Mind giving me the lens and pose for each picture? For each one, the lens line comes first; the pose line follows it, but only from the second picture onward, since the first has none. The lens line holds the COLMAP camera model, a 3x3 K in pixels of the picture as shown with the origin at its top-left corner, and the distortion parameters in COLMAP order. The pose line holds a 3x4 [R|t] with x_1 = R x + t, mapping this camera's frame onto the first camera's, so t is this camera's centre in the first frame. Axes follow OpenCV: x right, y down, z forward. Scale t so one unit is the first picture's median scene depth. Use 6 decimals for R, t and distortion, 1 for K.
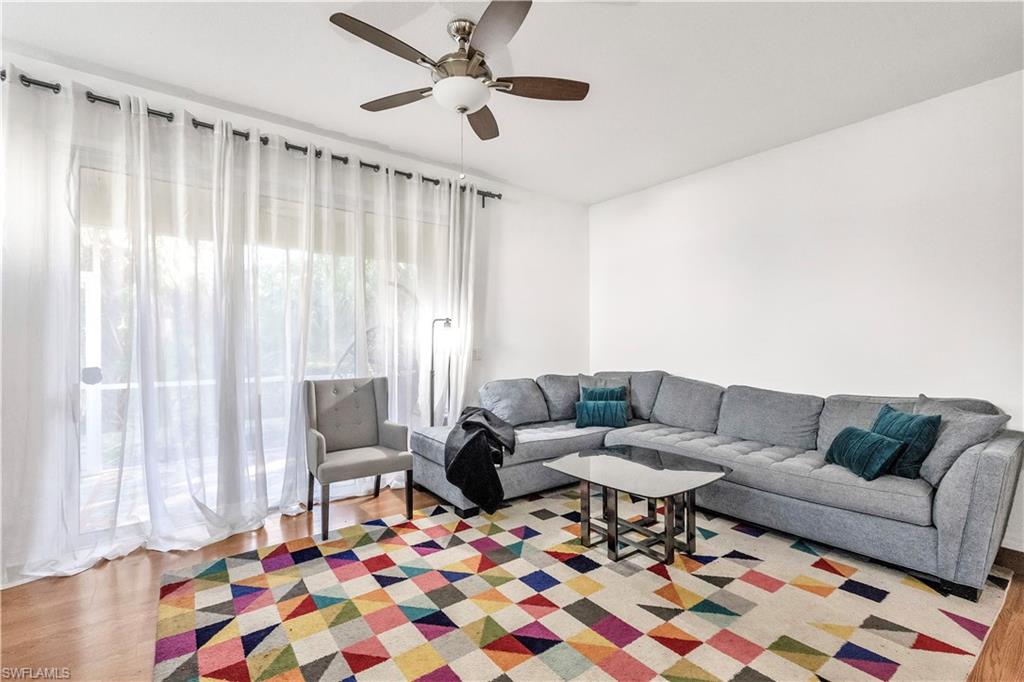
lens RADIAL K [[442.8, 0, 514.2], [0, 442.8, 343.8], [0, 0, 1]] dist [-0.000622, 0.000296]
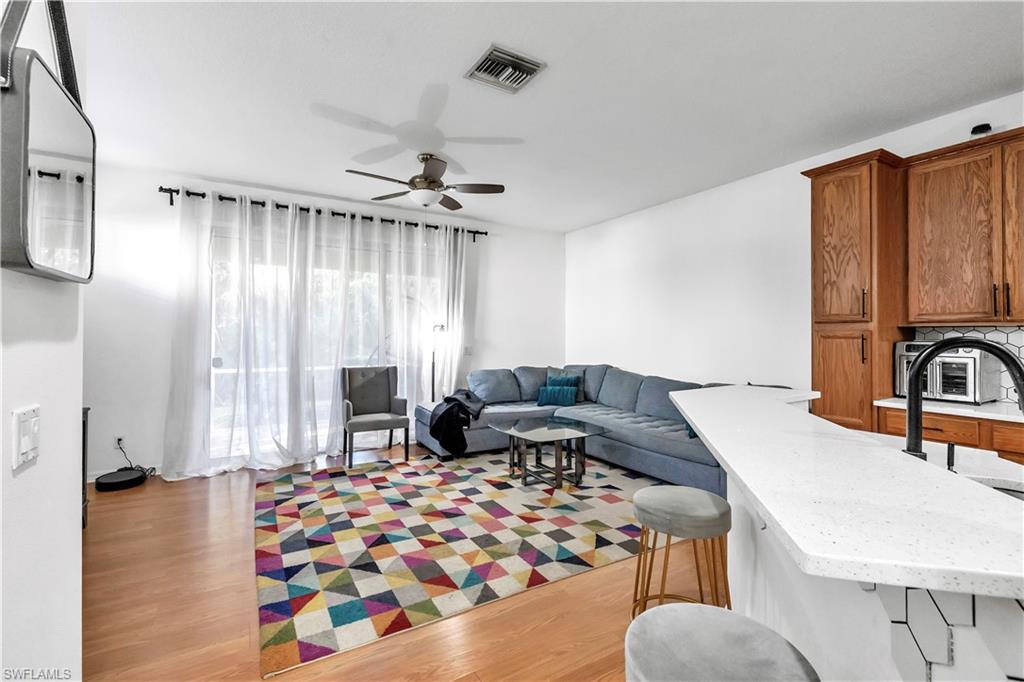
lens RADIAL K [[442.8, 0, 512.9], [0, 442.8, 331.6], [0, 0, 1]] dist [-0.000622, 0.000296]
pose [[0.991542, 0.001286, -0.129777, 0.354172], [-0.003575, 0.999842, -0.017407, -0.018090], [0.129735, 0.017724, 0.991390, -0.500795]]
